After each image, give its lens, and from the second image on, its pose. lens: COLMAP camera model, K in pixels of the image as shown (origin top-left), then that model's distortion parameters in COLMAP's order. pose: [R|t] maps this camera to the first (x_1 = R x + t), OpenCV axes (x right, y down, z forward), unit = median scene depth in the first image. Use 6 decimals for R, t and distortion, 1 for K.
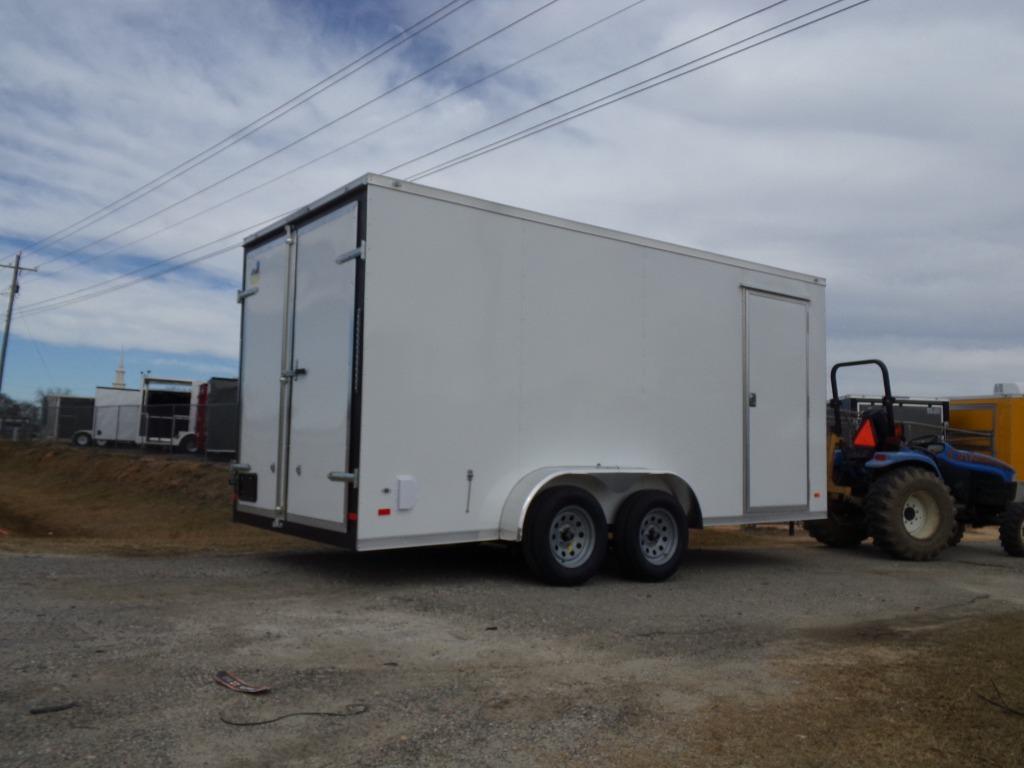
lens RADIAL K [[852.9, 0, 512.3], [0, 852.9, 384.9], [0, 0, 1]] dist [0.008299, -0.010856]
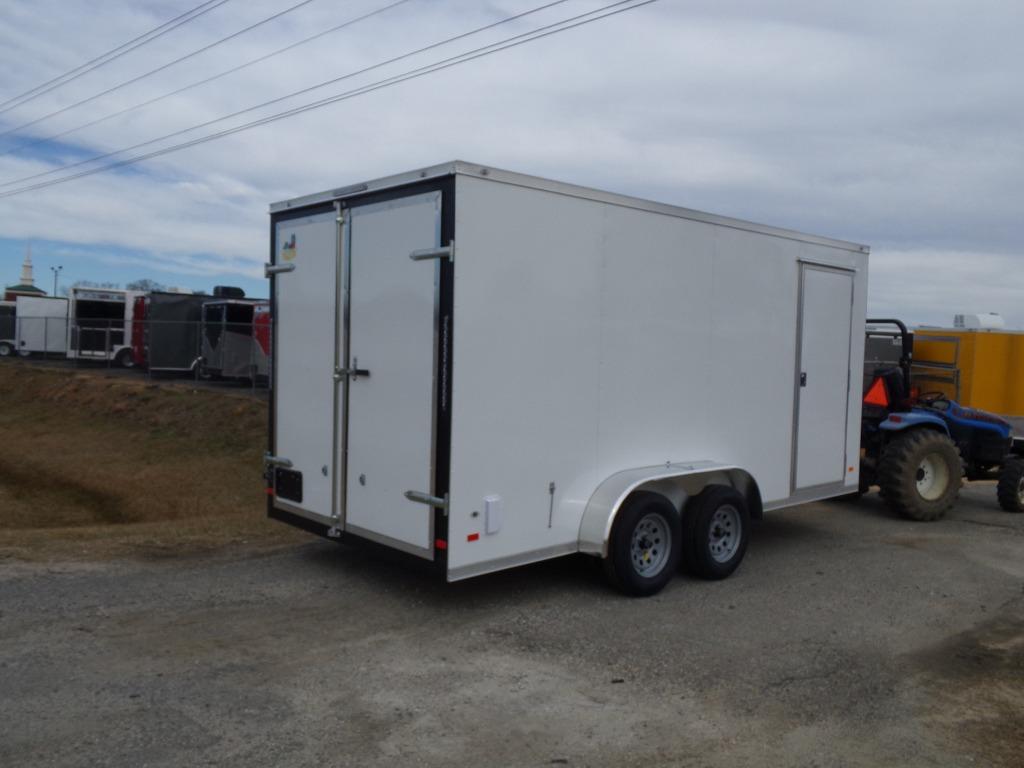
lens RADIAL K [[852.9, 0, 515.1], [0, 852.9, 388.8], [0, 0, 1]] dist [0.008299, -0.010856]
pose [[0.996060, 0.001590, 0.088666, -0.145654], [-0.012573, 0.992272, 0.123447, -0.098140], [-0.087784, -0.124075, 0.988382, 0.078268]]
